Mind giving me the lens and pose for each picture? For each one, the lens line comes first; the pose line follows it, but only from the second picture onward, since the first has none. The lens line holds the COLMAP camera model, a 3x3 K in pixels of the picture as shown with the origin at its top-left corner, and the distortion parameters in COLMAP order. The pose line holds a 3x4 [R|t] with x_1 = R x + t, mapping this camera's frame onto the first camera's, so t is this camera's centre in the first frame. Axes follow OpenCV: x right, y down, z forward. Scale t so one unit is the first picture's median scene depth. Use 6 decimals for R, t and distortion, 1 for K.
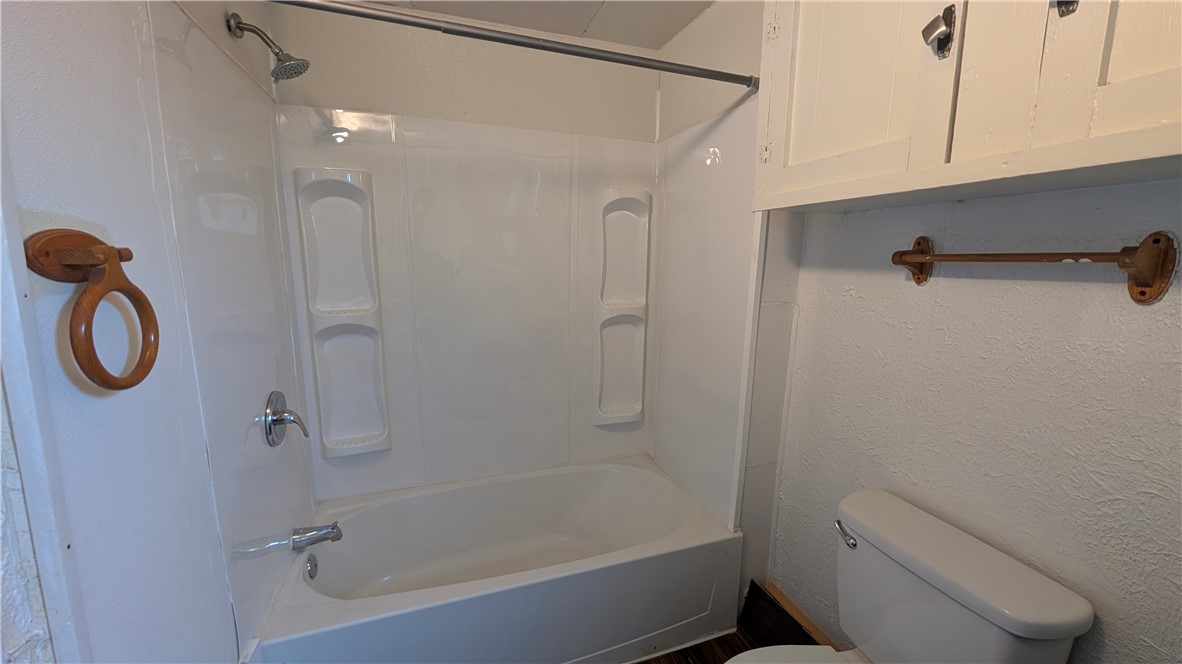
lens RADIAL K [[454.1, 0, 592.6], [0, 454.1, 327.9], [0, 0, 1]] dist [-0.000425, -0.000174]
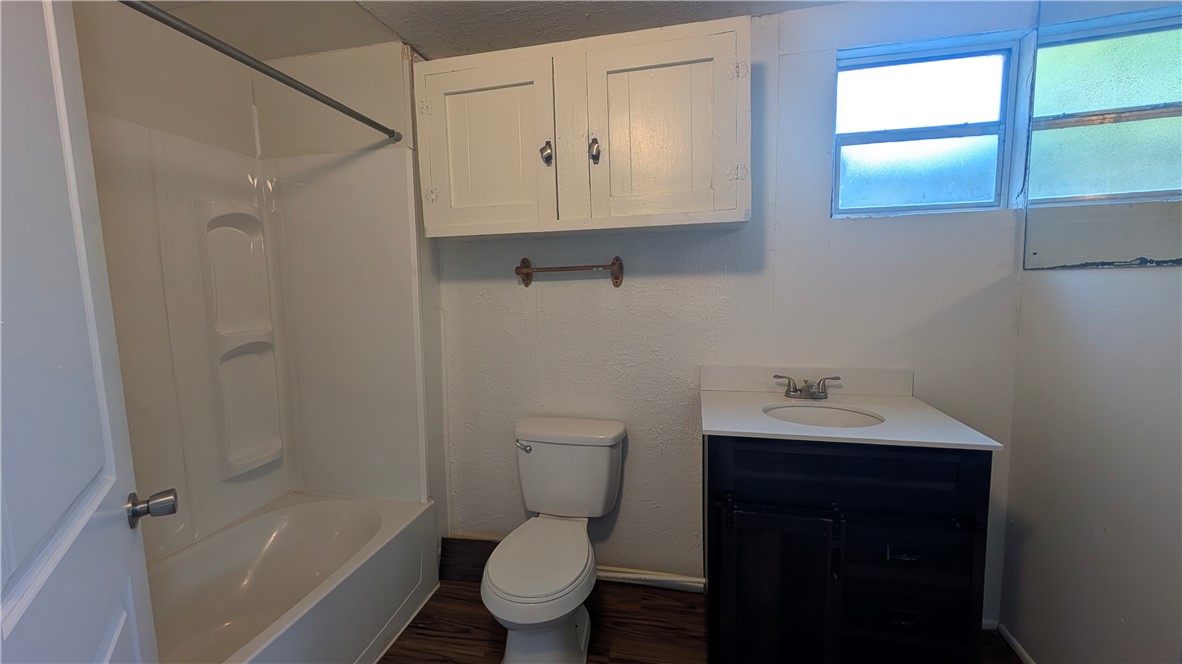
lens RADIAL K [[454.1, 0, 592.6], [0, 454.1, 327.9], [0, 0, 1]] dist [-0.000425, -0.000174]
pose [[0.530640, -0.124981, 0.838332, -0.478522], [0.164032, 0.985513, 0.043095, 0.018656], [-0.831574, 0.114646, 0.543454, -0.074676]]
